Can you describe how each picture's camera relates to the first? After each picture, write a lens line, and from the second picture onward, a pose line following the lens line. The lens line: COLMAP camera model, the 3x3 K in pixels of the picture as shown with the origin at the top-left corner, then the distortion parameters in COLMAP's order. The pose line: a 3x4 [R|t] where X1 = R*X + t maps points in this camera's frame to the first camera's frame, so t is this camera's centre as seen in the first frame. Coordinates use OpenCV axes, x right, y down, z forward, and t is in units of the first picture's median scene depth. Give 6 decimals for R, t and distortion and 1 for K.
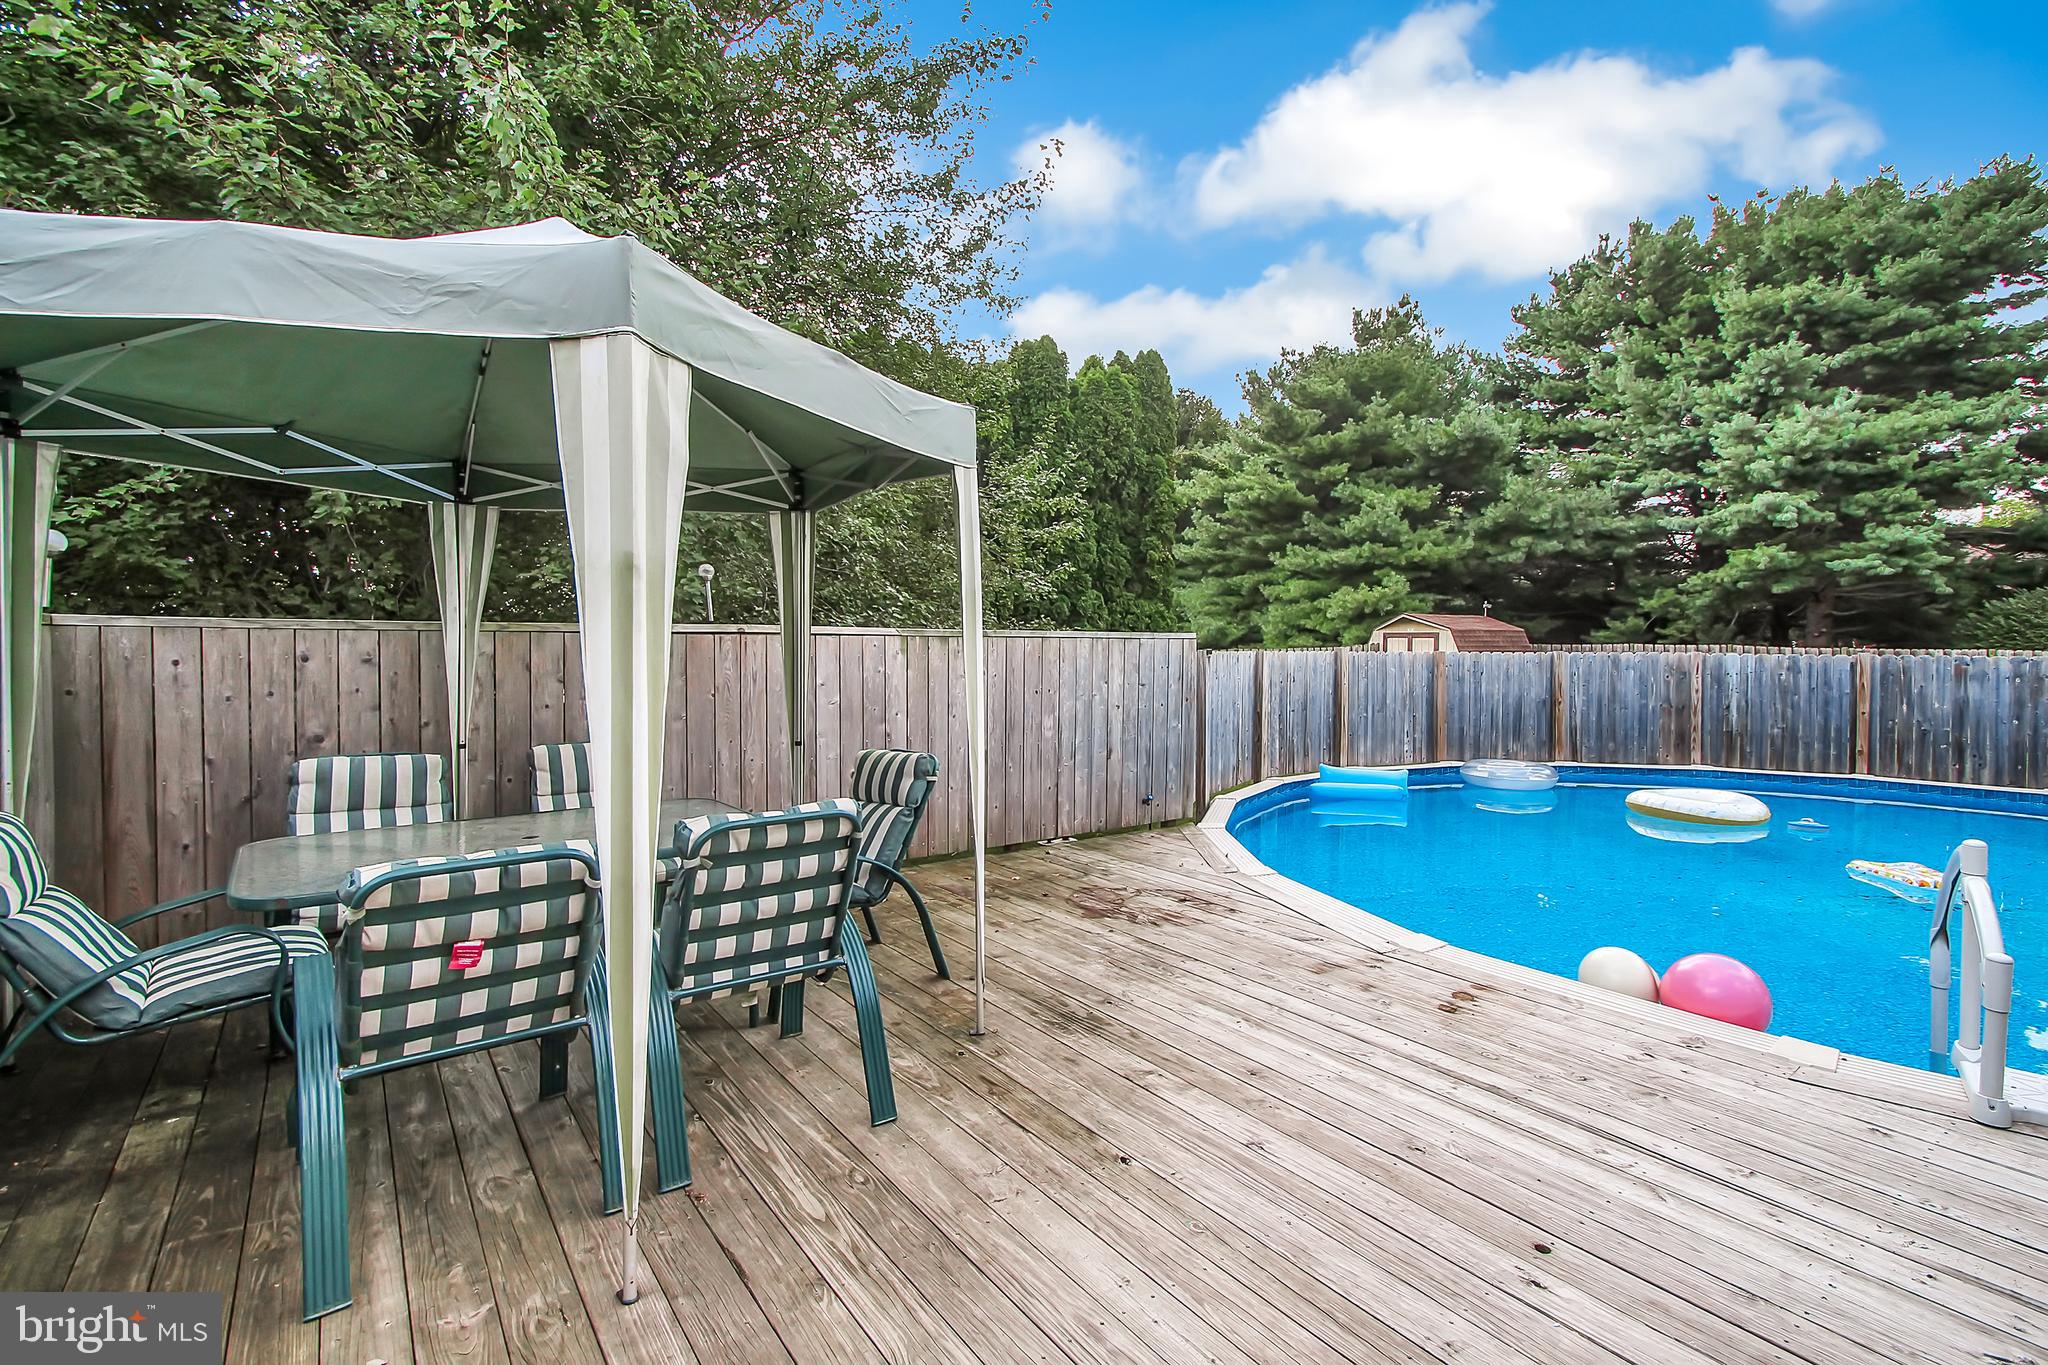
lens RADIAL K [[937.9, 0, 1024.3], [0, 937.9, 667.2], [0, 0, 1]] dist [0.001526, -0.000447]
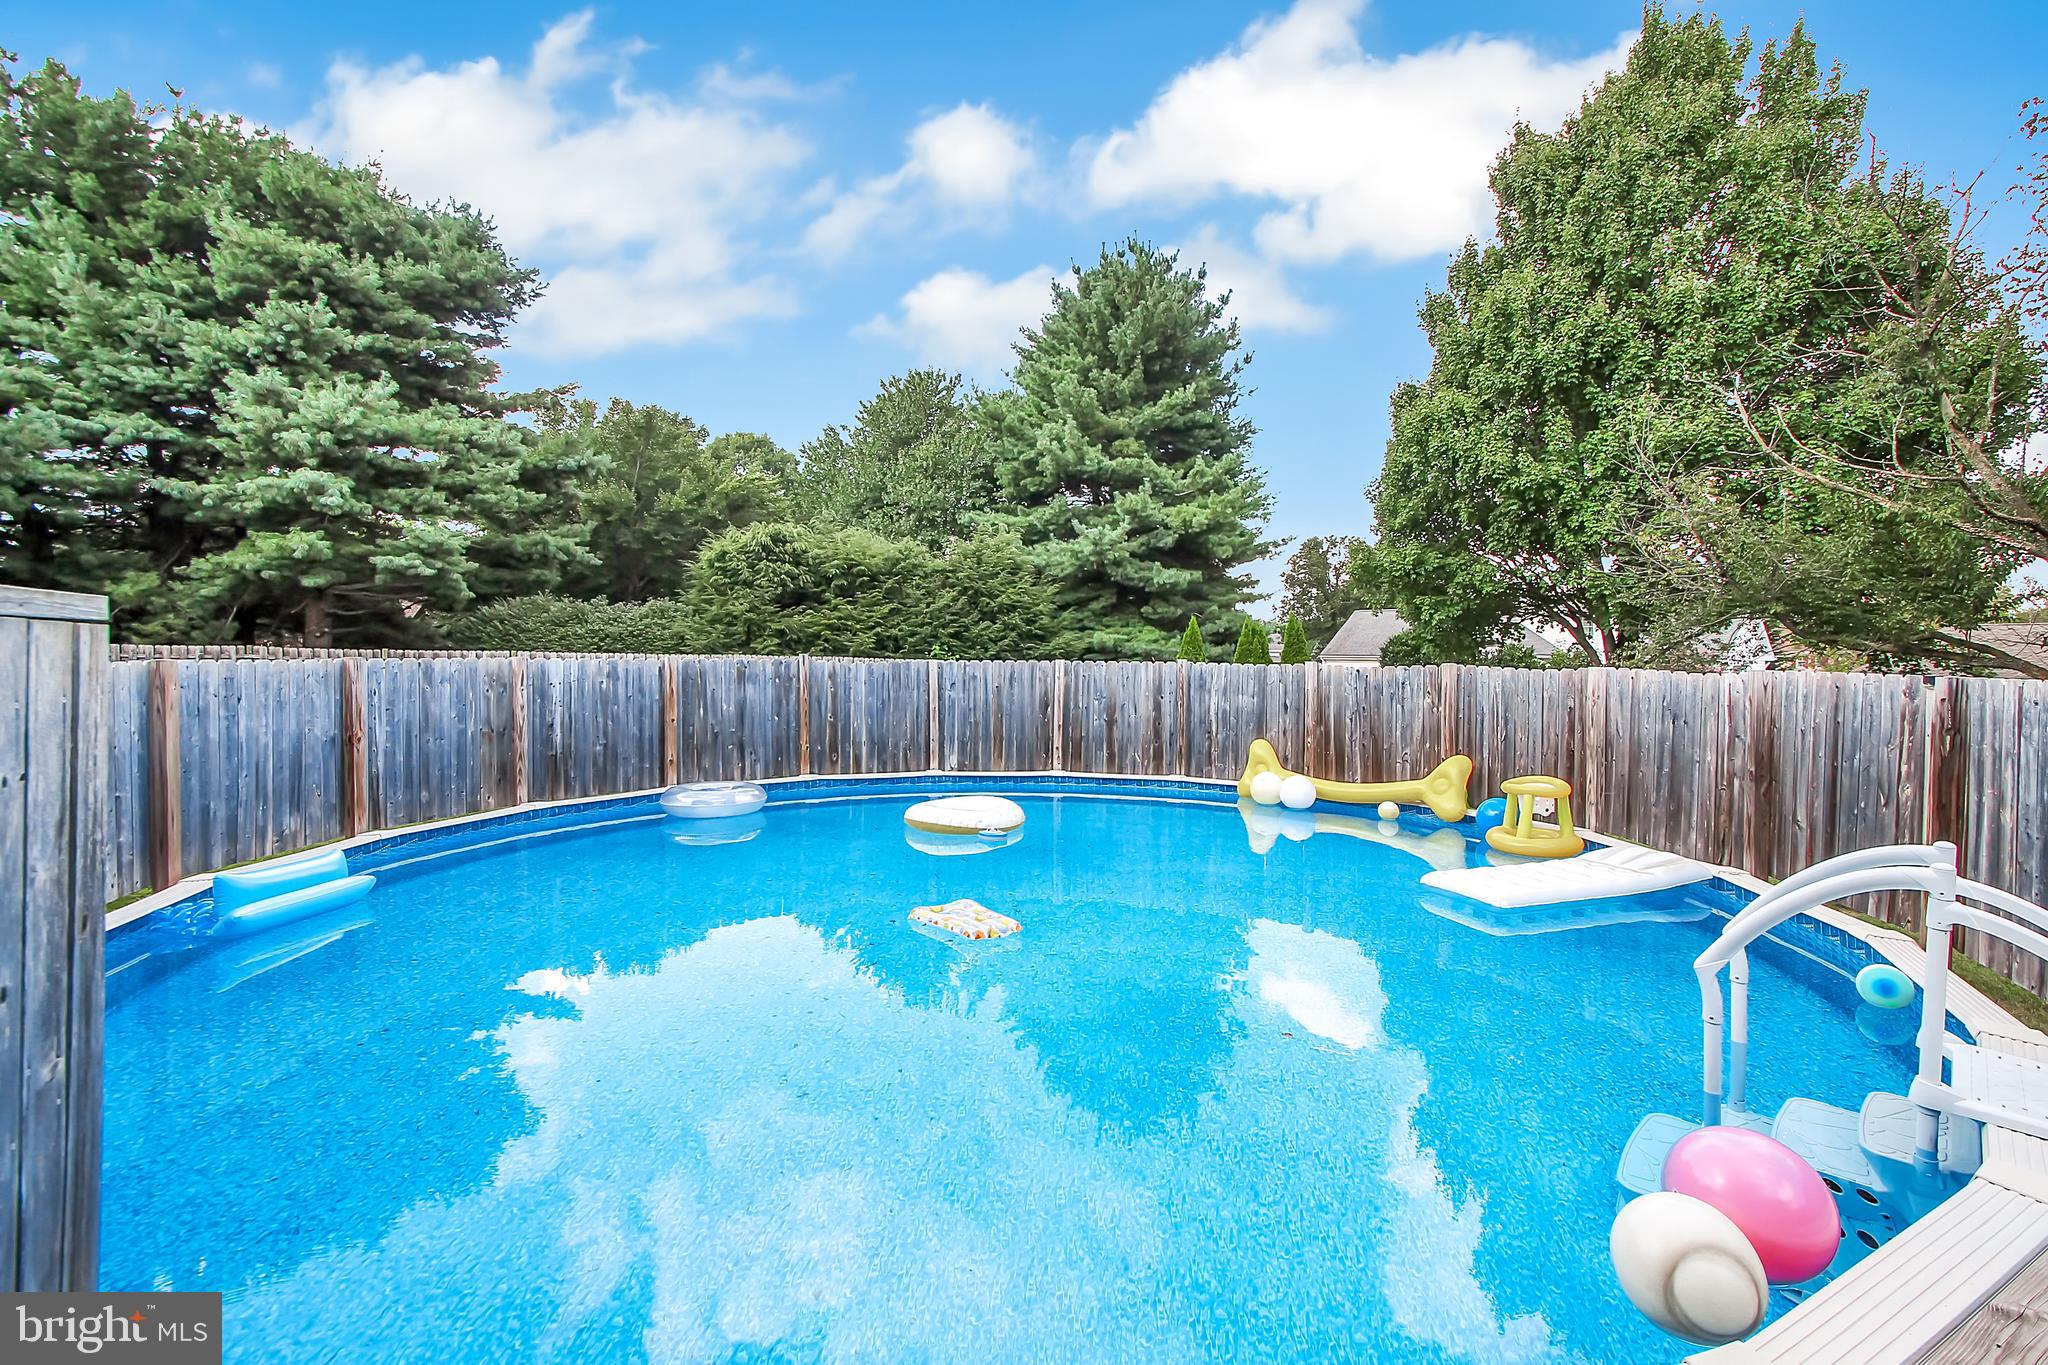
lens RADIAL K [[937.9, 0, 1031.9], [0, 937.9, 664.1], [0, 0, 1]] dist [0.001526, -0.000447]
pose [[0.099373, -0.016767, 0.994909, -0.004122], [0.019844, 0.999693, 0.014866, -0.006705], [-0.994852, 0.018265, 0.099675, 0.251488]]
